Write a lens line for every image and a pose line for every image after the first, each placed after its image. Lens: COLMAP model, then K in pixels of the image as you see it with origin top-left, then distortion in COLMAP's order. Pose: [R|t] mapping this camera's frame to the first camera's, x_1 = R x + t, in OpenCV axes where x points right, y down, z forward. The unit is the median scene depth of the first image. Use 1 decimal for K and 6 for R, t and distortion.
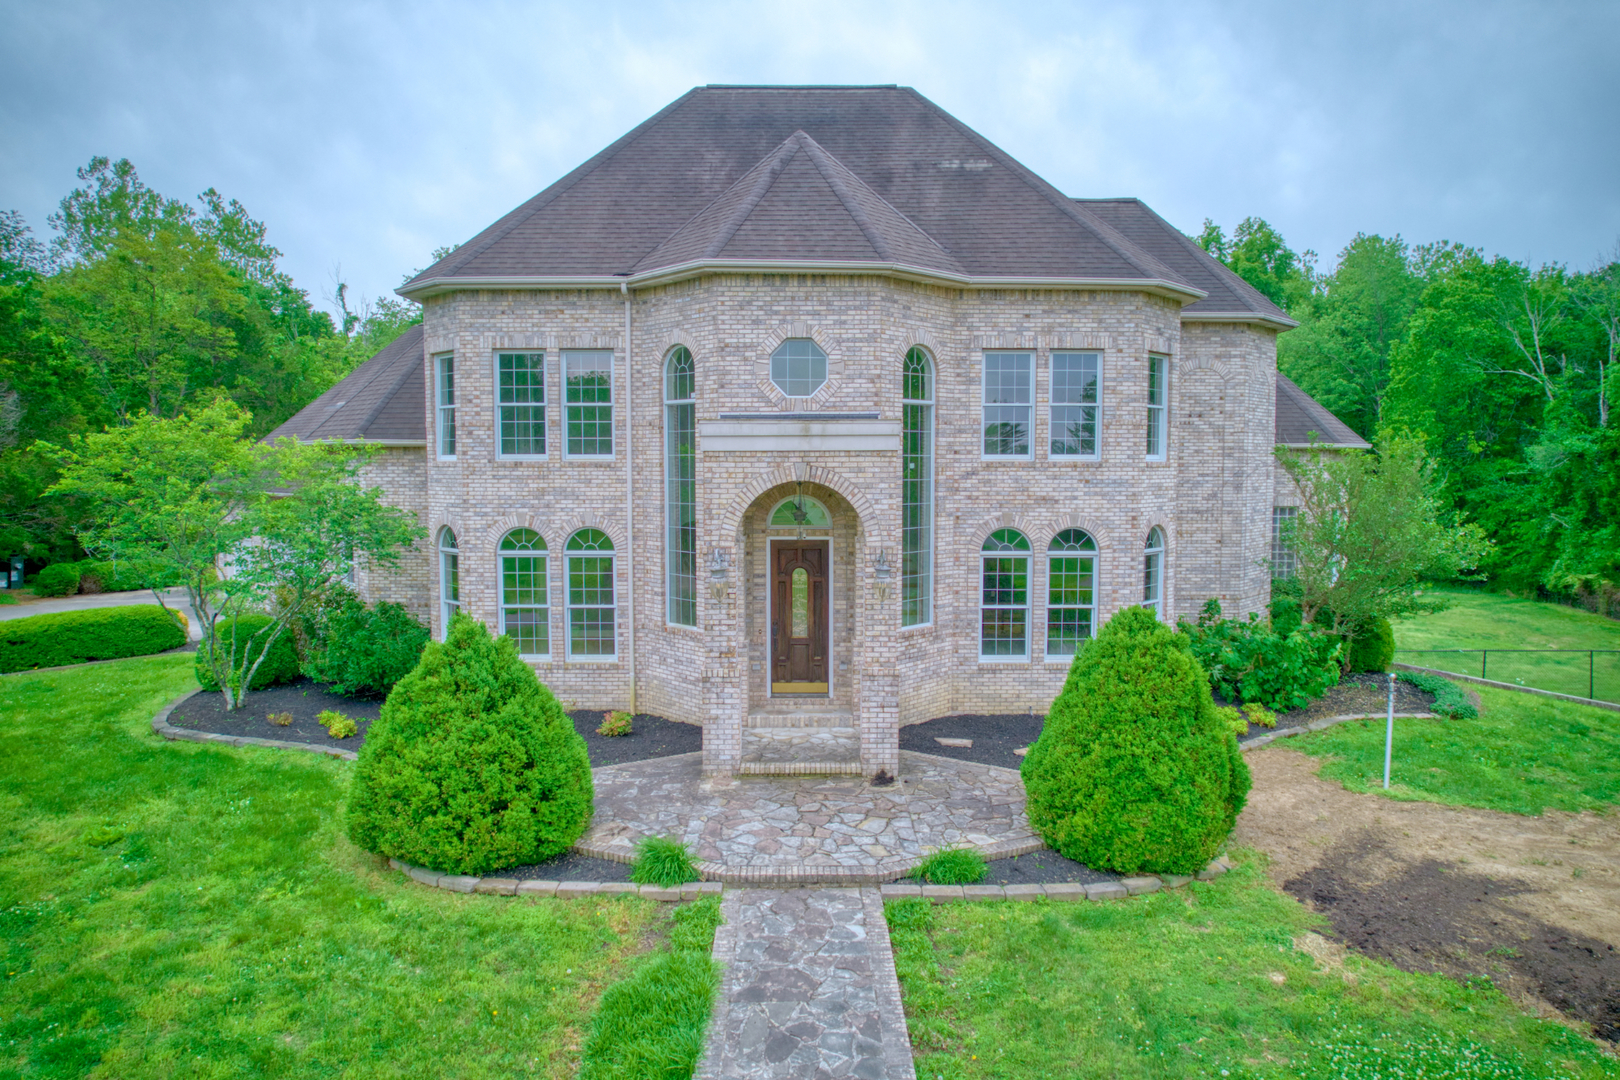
lens RADIAL K [[1035.5, 0, 818.9], [0, 1035.5, 536.4], [0, 0, 1]] dist [-0.076978, 0.072414]
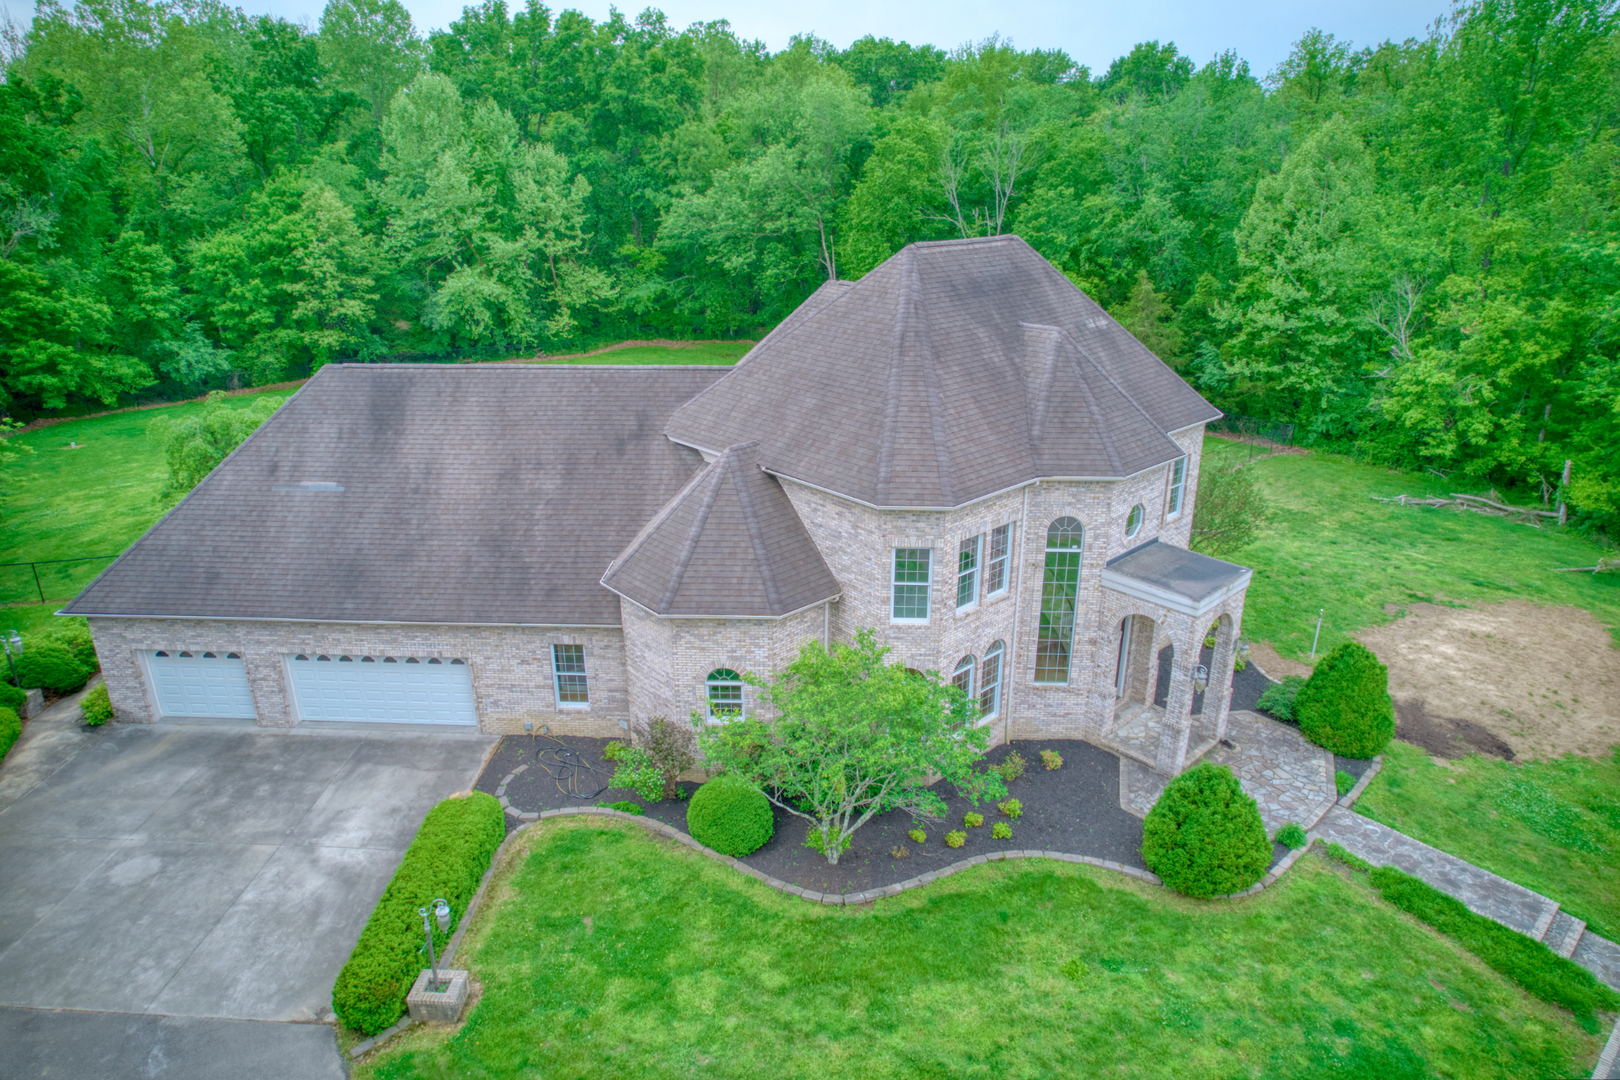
lens RADIAL K [[1035.5, 0, 818.9], [0, 1035.5, 536.4], [0, 0, 1]] dist [-0.076978, 0.072414]
pose [[0.738761, -0.242277, 0.628915, -1.295543], [0.048408, 0.949818, 0.309035, -0.612992], [-0.672227, -0.197859, 0.713417, 0.173090]]
